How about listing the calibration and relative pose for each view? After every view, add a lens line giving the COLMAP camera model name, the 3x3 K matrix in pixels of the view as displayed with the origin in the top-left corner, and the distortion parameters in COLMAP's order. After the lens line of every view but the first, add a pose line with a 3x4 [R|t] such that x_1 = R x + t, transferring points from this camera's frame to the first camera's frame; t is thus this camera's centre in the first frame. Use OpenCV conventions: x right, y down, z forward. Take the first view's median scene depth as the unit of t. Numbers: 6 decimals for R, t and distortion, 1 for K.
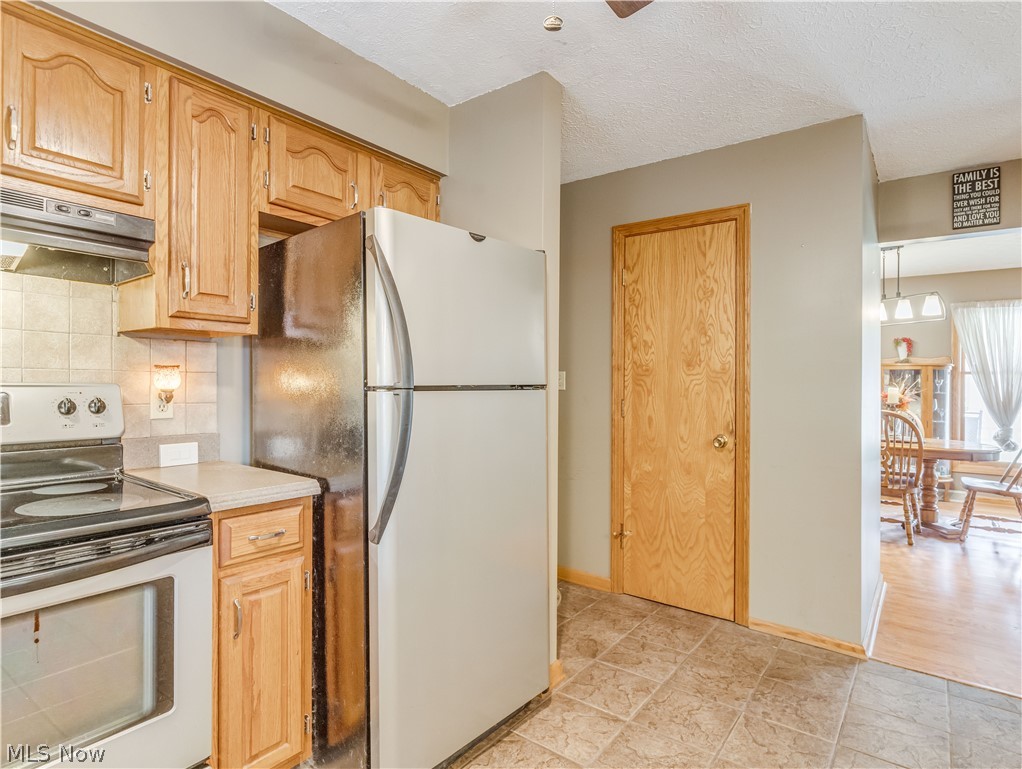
lens RADIAL K [[550.9, 0, 511.0], [0, 550.9, 384.5], [0, 0, 1]] dist [-0.008236, -0.001821]
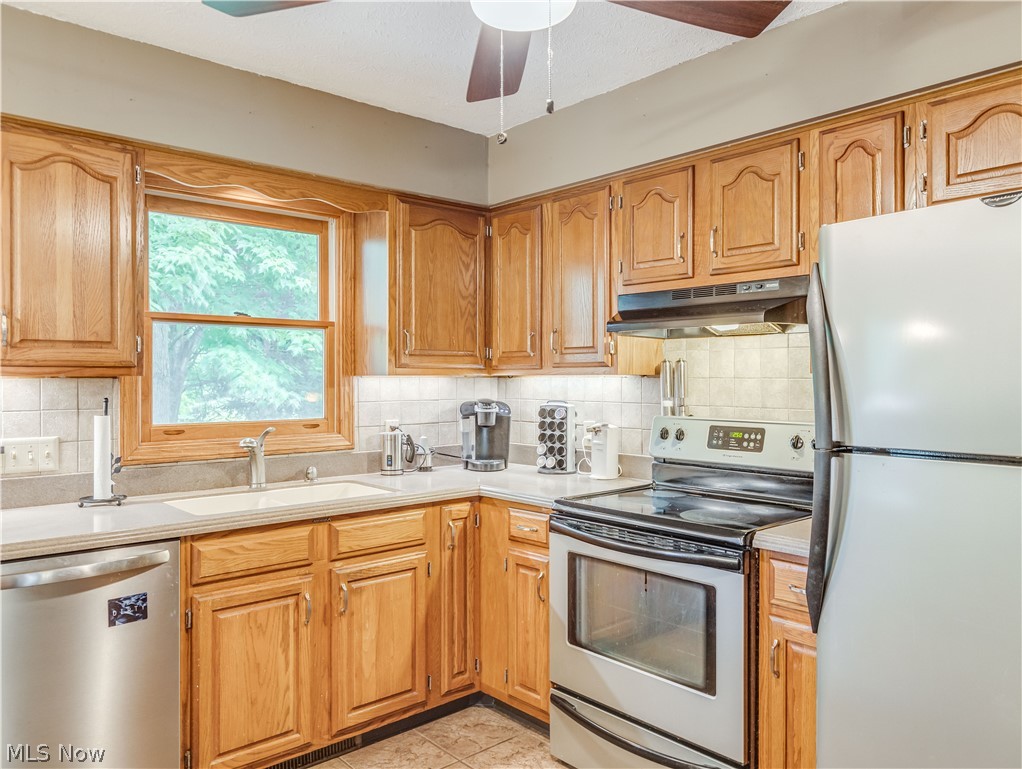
lens RADIAL K [[753.3, 0, 511.0], [0, 753.3, 384.5], [0, 0, 1]] dist [-0.000082, -0.000516]
pose [[-0.195987, -0.004228, -0.980597, 0.997864], [-0.006731, 0.999973, -0.002966, -0.082831], [0.980583, 0.006020, -0.196011, 0.784089]]
